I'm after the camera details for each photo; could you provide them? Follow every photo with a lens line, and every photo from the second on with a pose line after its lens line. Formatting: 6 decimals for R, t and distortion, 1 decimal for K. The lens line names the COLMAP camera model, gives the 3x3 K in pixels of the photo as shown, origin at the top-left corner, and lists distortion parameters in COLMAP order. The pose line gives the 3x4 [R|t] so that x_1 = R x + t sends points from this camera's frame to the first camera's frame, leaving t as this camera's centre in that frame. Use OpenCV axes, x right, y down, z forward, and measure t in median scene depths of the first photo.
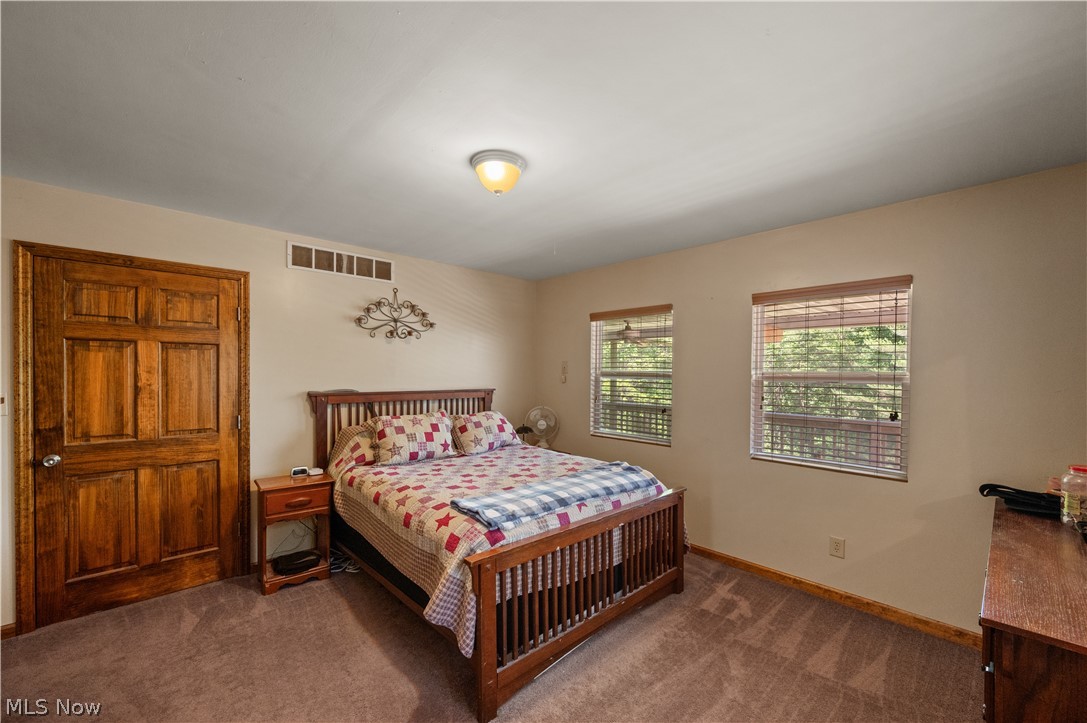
lens RADIAL K [[439.6, 0, 542.1], [0, 439.6, 386.4], [0, 0, 1]] dist [-0.000253, -0.000061]
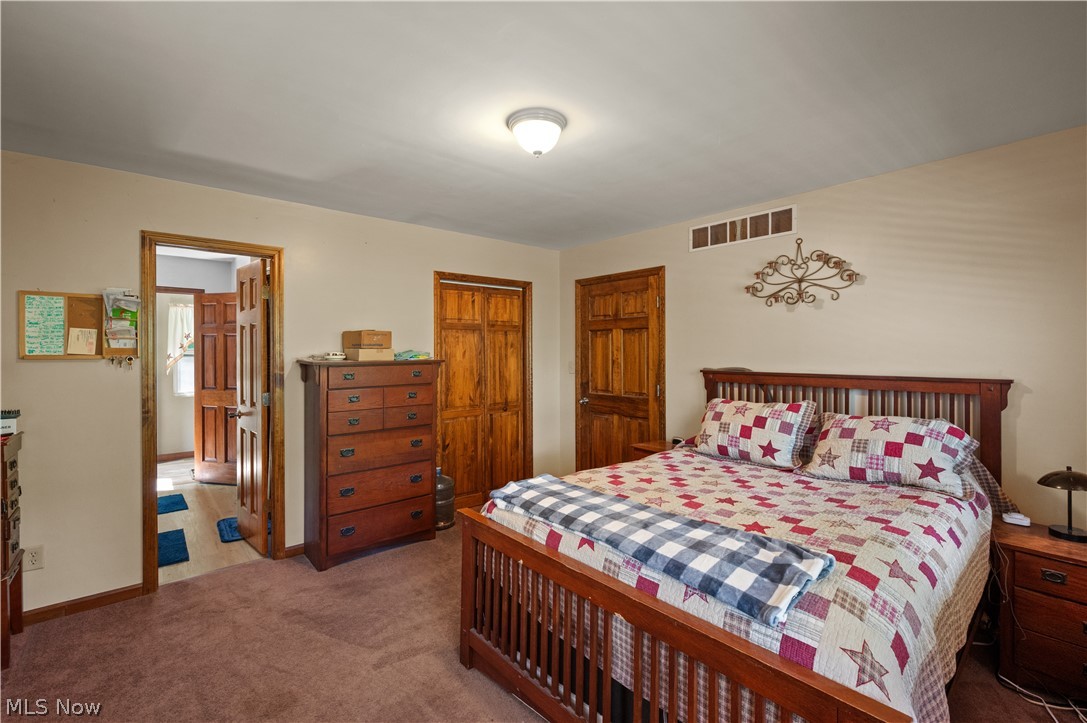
lens RADIAL K [[465.9, 0, 543.5], [0, 465.9, 361.5], [0, 0, 1]] dist [0.000894, -0.000018]
pose [[-0.032504, 0.016390, -0.999337, 0.574333], [-0.030225, 0.999392, 0.017374, -0.011634], [0.999014, 0.030770, -0.031989, 0.681425]]
